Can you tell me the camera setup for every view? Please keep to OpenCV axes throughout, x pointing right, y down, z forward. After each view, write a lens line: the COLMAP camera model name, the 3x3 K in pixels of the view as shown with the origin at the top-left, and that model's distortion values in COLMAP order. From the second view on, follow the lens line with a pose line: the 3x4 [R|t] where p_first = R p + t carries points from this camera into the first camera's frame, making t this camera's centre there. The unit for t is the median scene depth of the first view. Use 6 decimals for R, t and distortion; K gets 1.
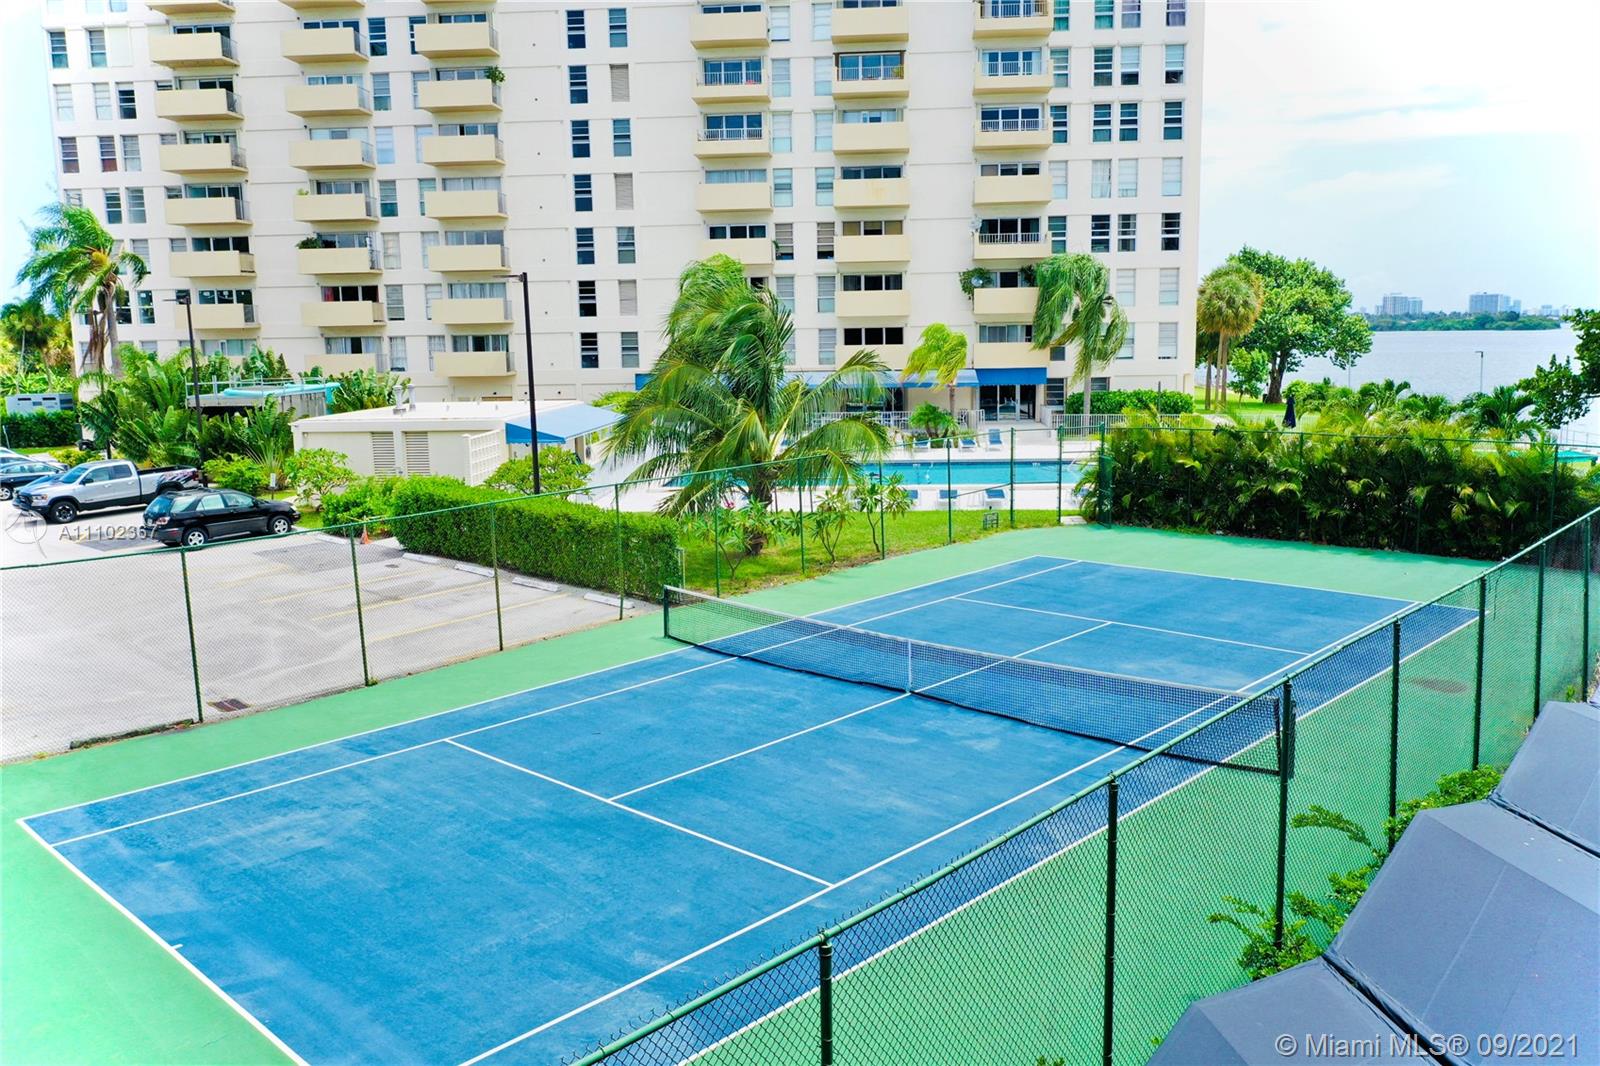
lens RADIAL K [[1271.6, 0, 799.1], [0, 1271.6, 530.7], [0, 0, 1]] dist [0.004380, 0.002362]
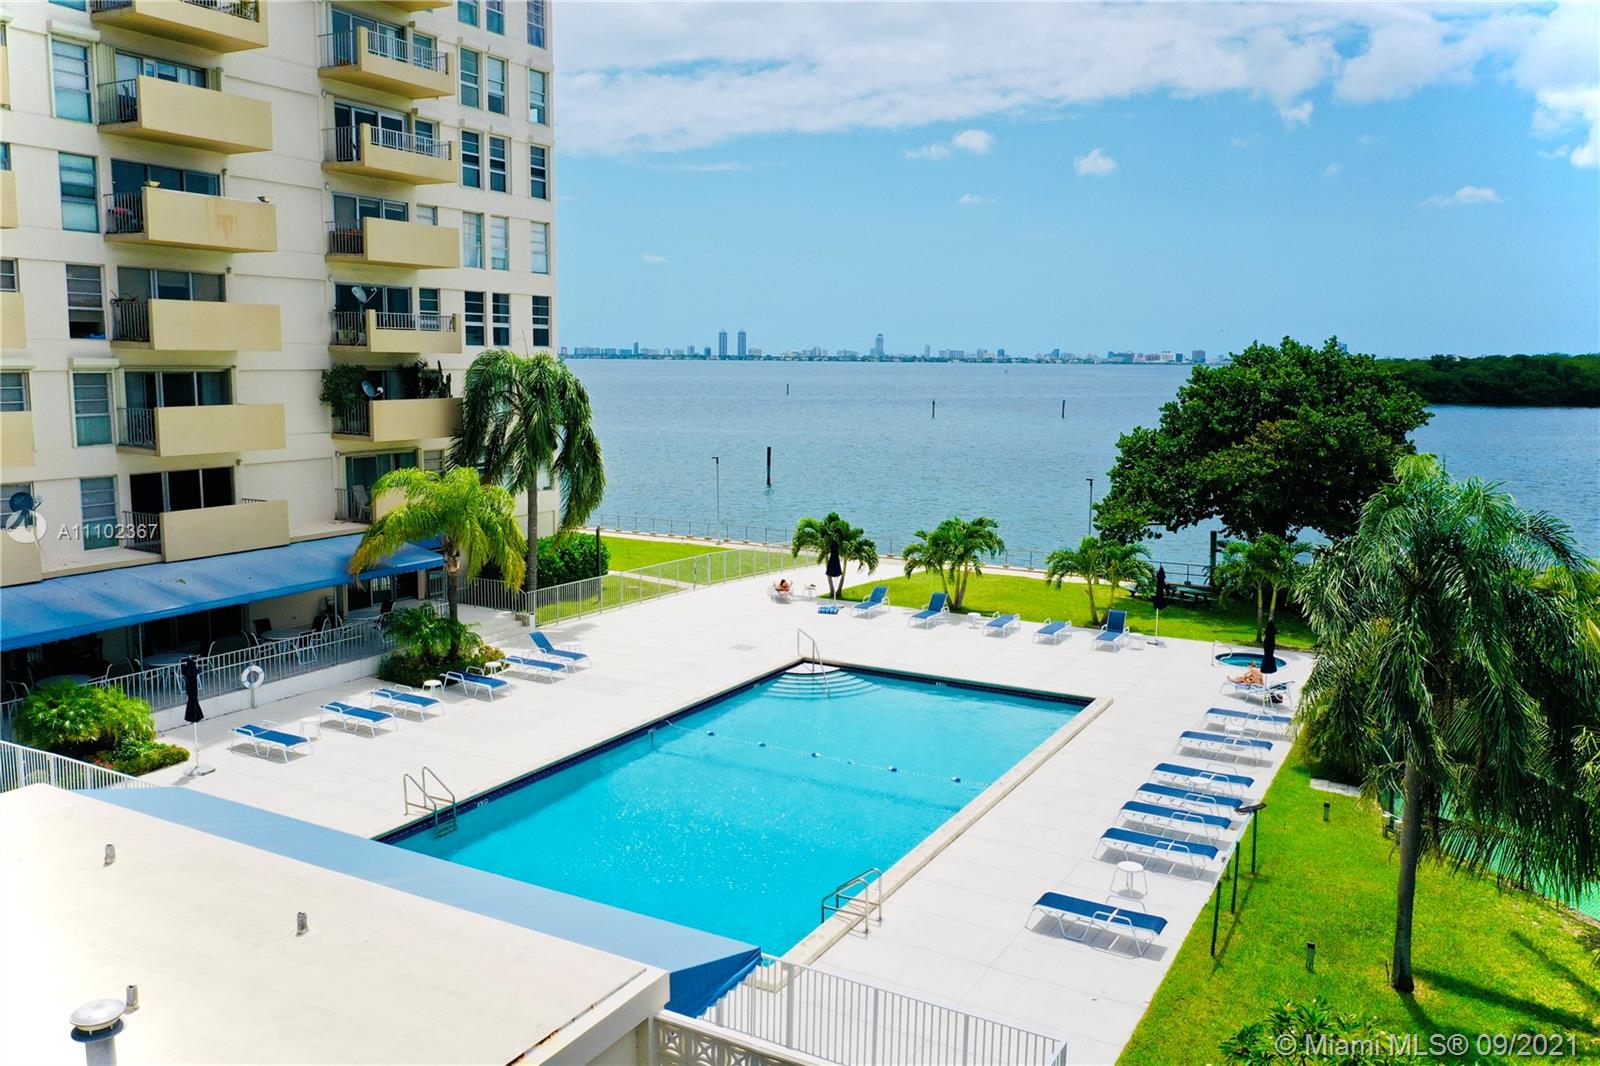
lens RADIAL K [[1271.6, 0, 800.8], [0, 1271.6, 539.2], [0, 0, 1]] dist [0.004380, 0.002362]
pose [[0.387685, -0.107952, 0.915449, -0.346121], [0.155093, 0.986600, 0.050662, -0.124978], [-0.908651, 0.122339, 0.399232, 0.588318]]
